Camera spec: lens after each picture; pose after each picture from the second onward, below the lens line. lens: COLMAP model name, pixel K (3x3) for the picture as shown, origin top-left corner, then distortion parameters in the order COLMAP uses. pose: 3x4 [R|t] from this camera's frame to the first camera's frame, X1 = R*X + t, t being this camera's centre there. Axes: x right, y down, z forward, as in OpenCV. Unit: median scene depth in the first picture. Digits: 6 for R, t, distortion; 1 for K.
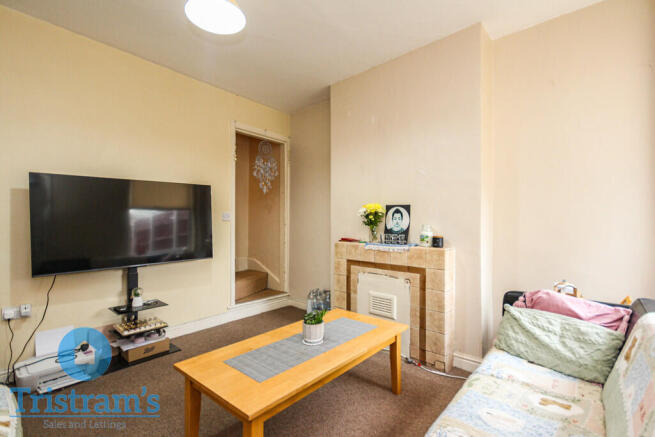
lens RADIAL K [[310.9, 0, 331.4], [0, 310.9, 221.1], [0, 0, 1]] dist [0.002279, -0.000045]
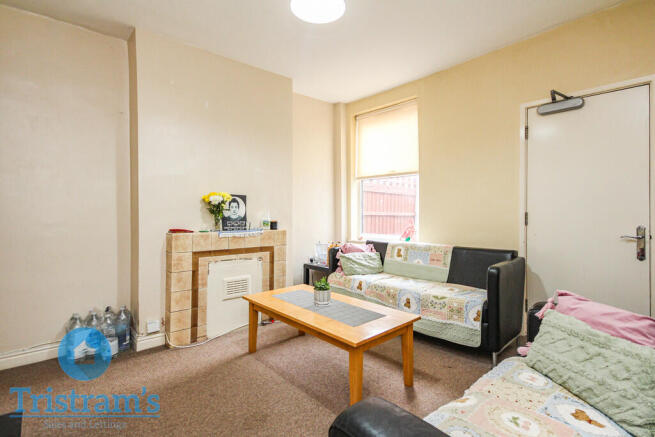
lens RADIAL K [[310.9, 0, 331.9], [0, 310.9, 215.2], [0, 0, 1]] dist [0.002279, -0.000045]
pose [[0.115018, -0.001982, 0.993361, -0.848280], [0.006622, 0.999977, 0.001229, 0.021165], [-0.993341, 0.006436, 0.115028, 0.541906]]
